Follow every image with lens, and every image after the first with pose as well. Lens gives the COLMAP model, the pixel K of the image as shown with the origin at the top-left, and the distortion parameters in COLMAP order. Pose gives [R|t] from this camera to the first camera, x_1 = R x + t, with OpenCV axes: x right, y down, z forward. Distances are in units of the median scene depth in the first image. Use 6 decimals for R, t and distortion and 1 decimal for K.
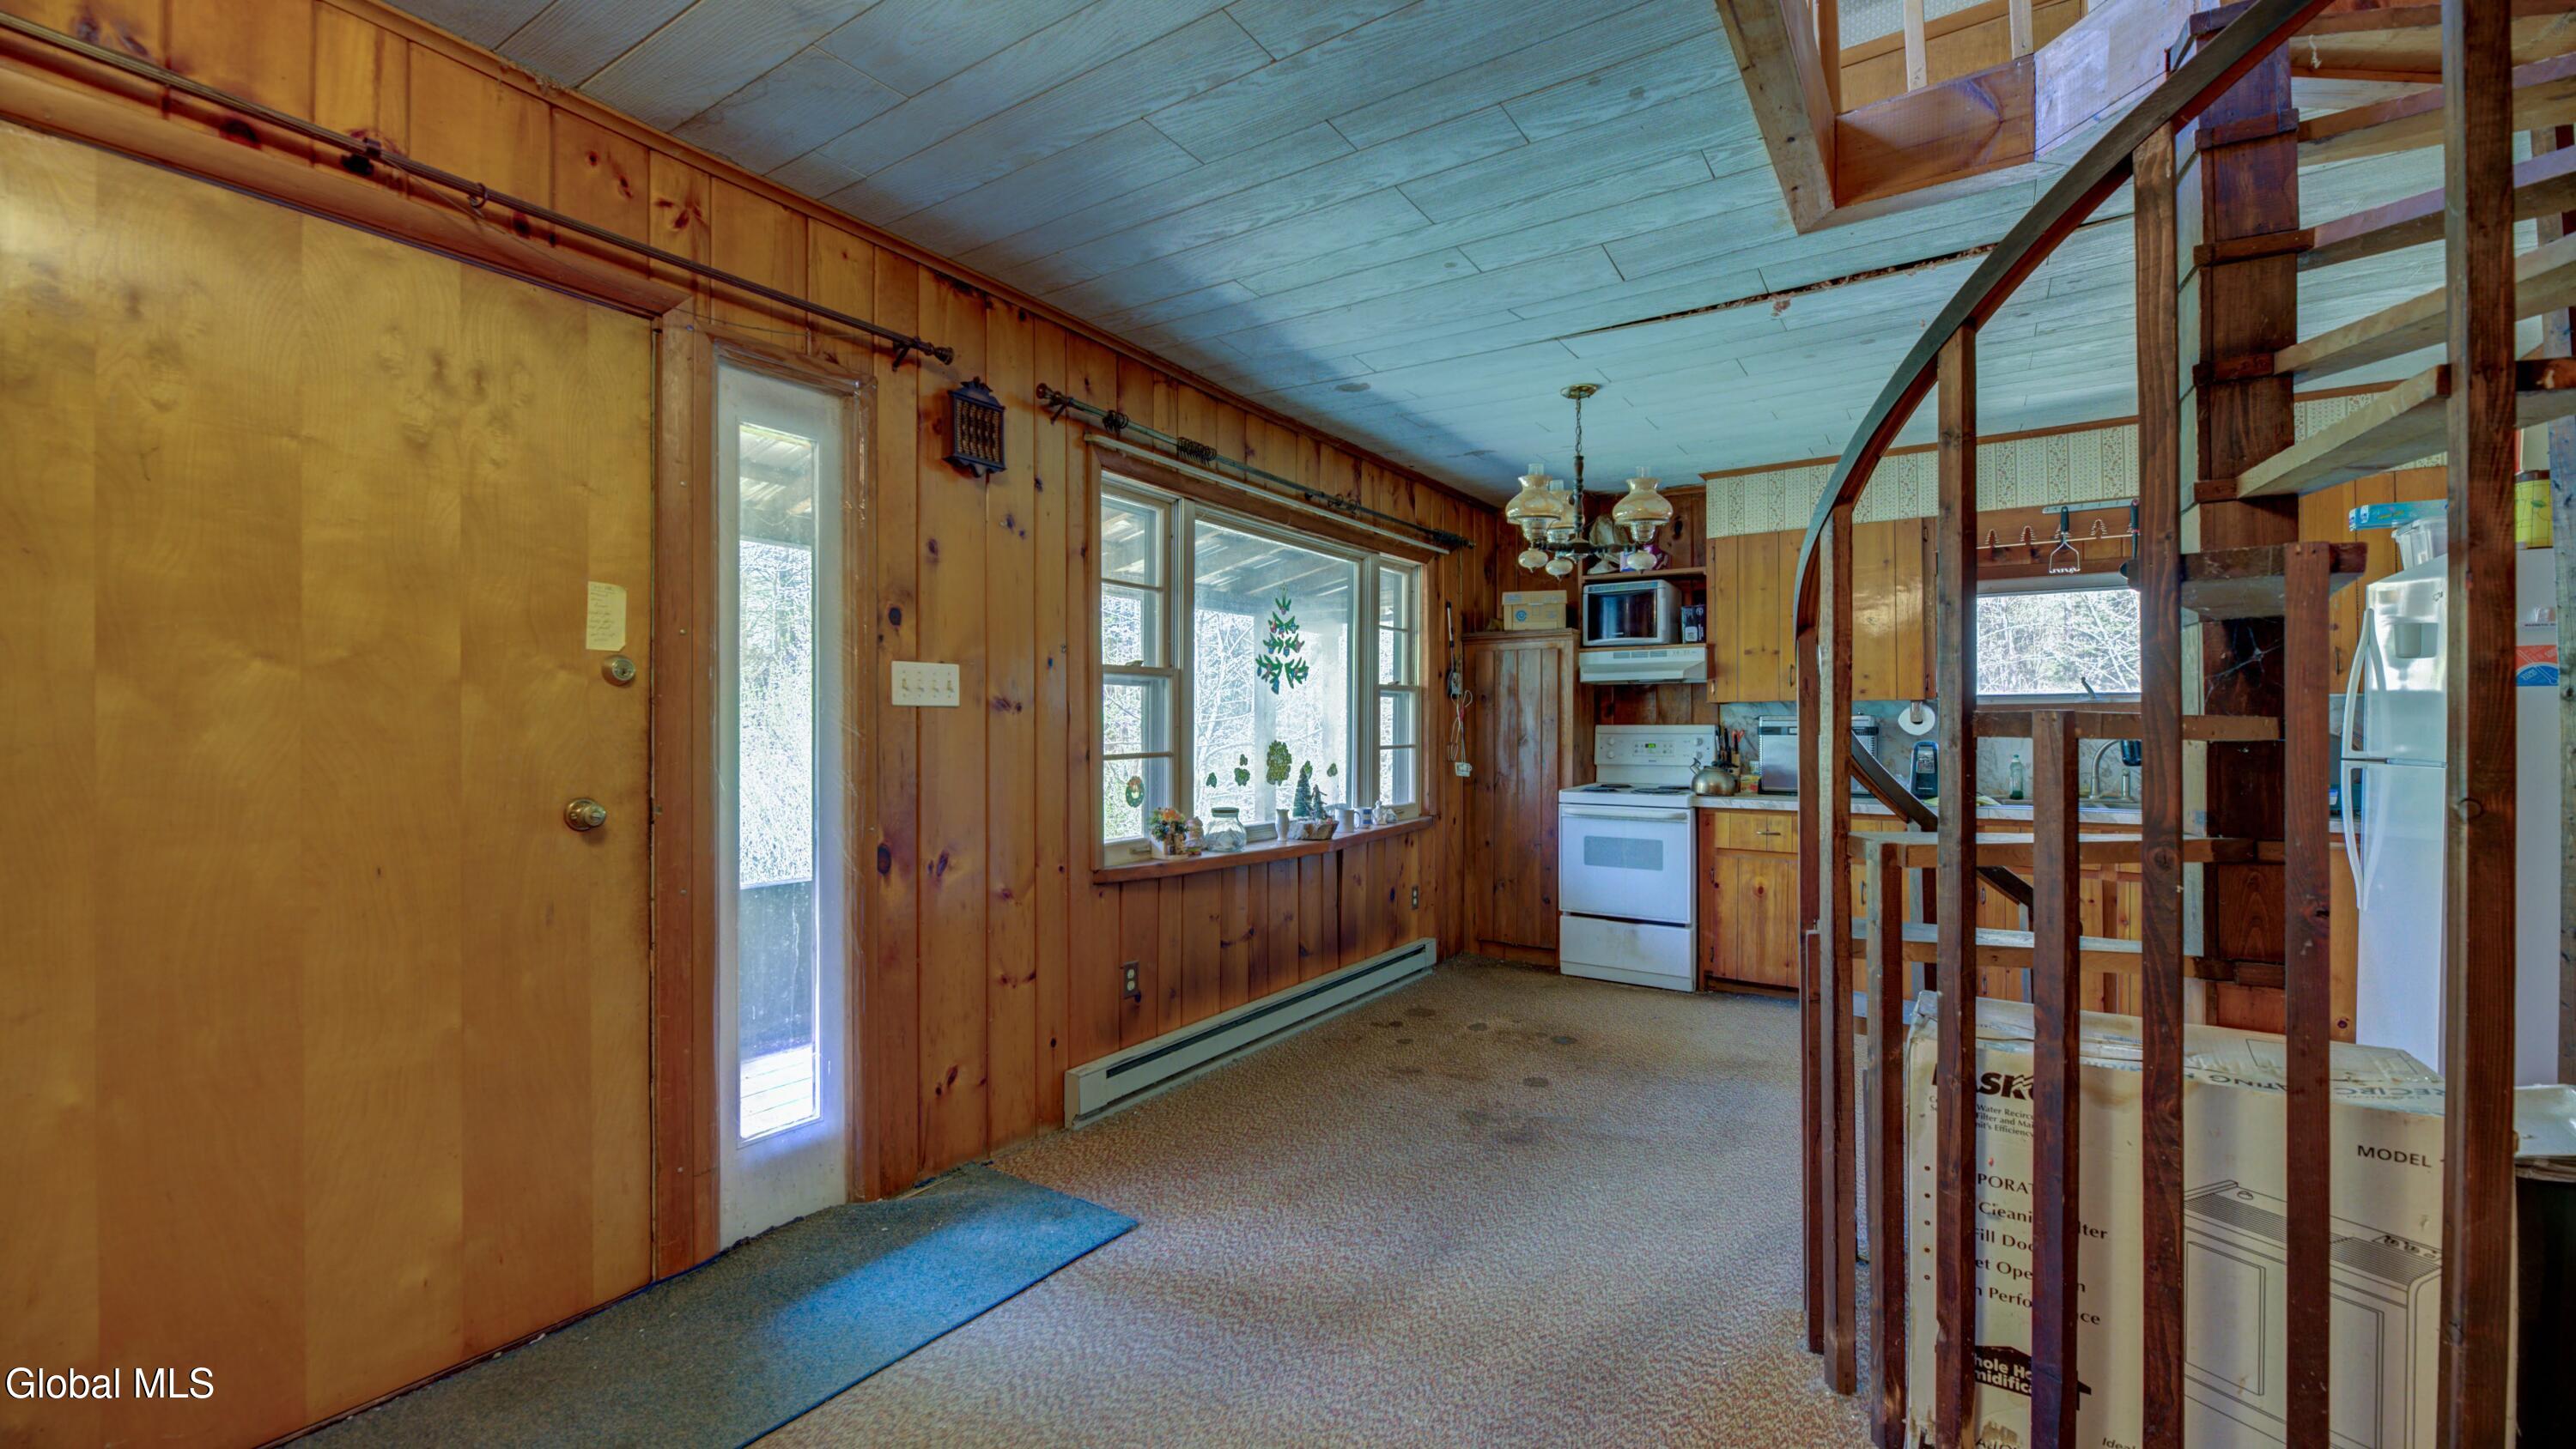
lens RADIAL K [[1048.4, 0, 1260.5], [0, 1048.4, 726.9], [0, 0, 1]] dist [-0.007733, -0.000741]
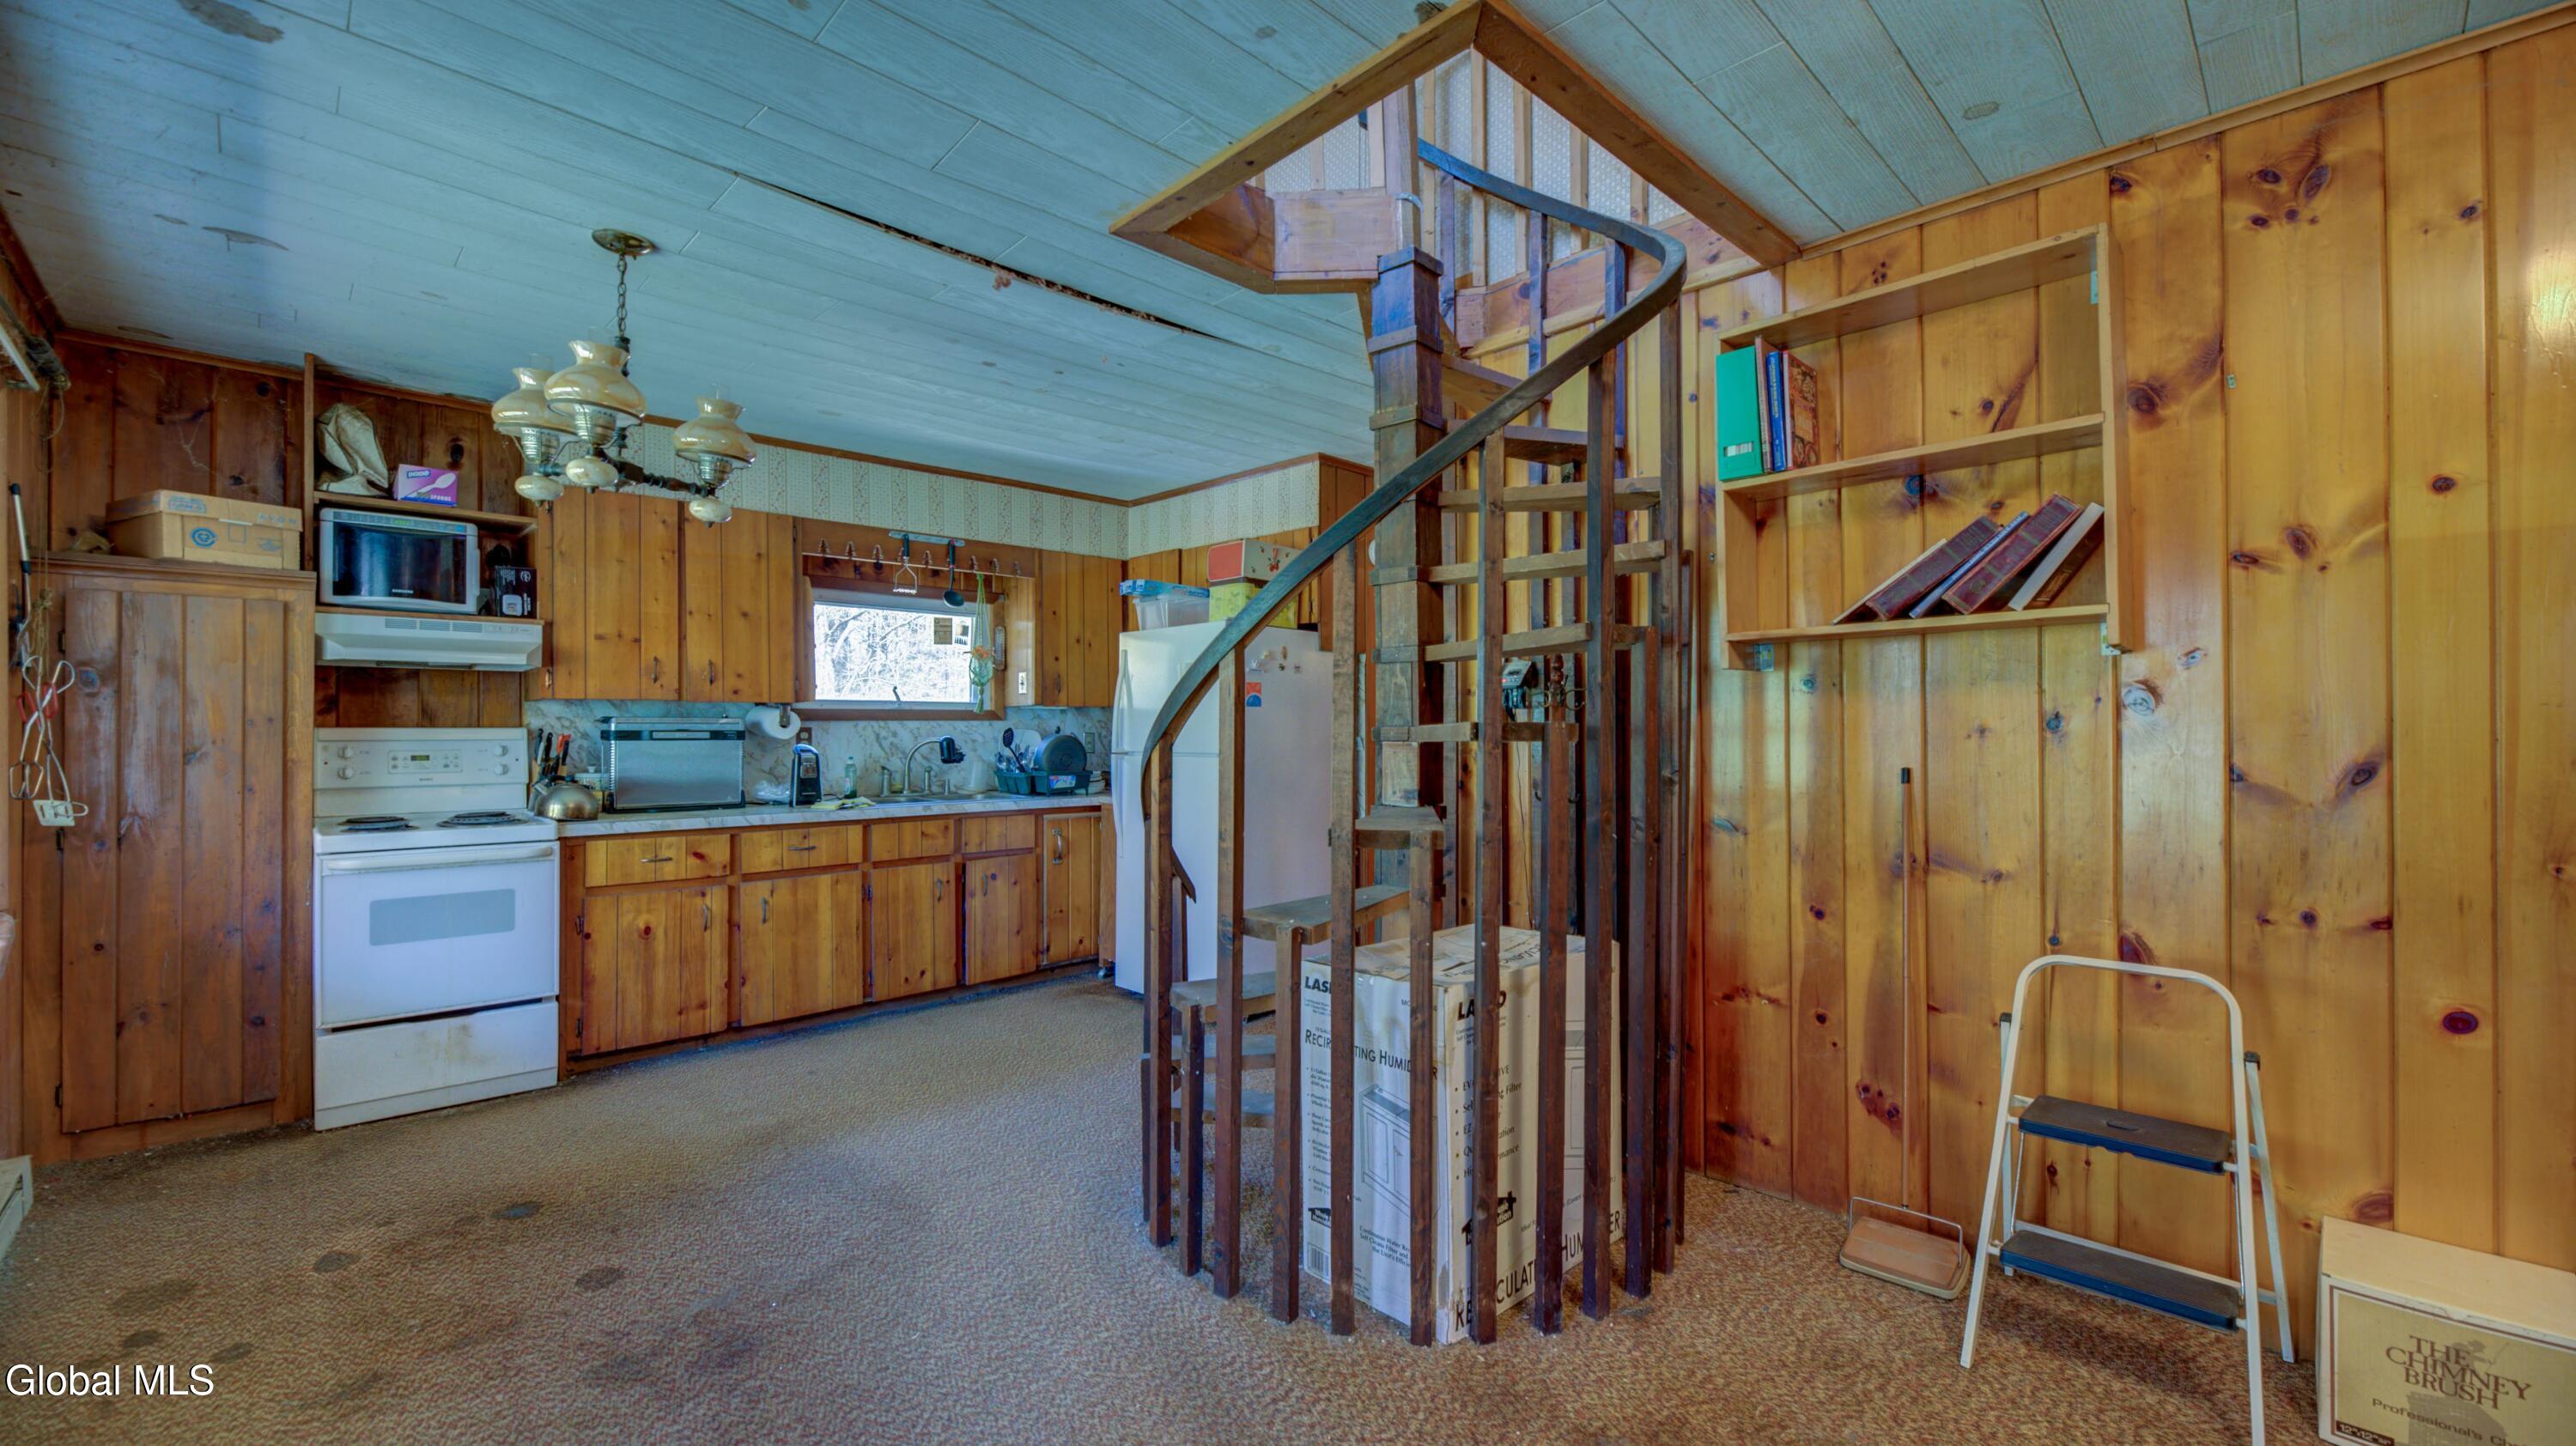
lens RADIAL K [[1048.6, 0, 1272.4], [0, 1048.6, 728.2], [0, 0, 1]] dist [-0.007733, -0.000741]
pose [[0.182545, 0.000267, 0.983197, -0.226750], [-0.001757, 0.999998, 0.000055, -0.003030], [-0.983196, -0.001738, 0.182545, 0.356639]]
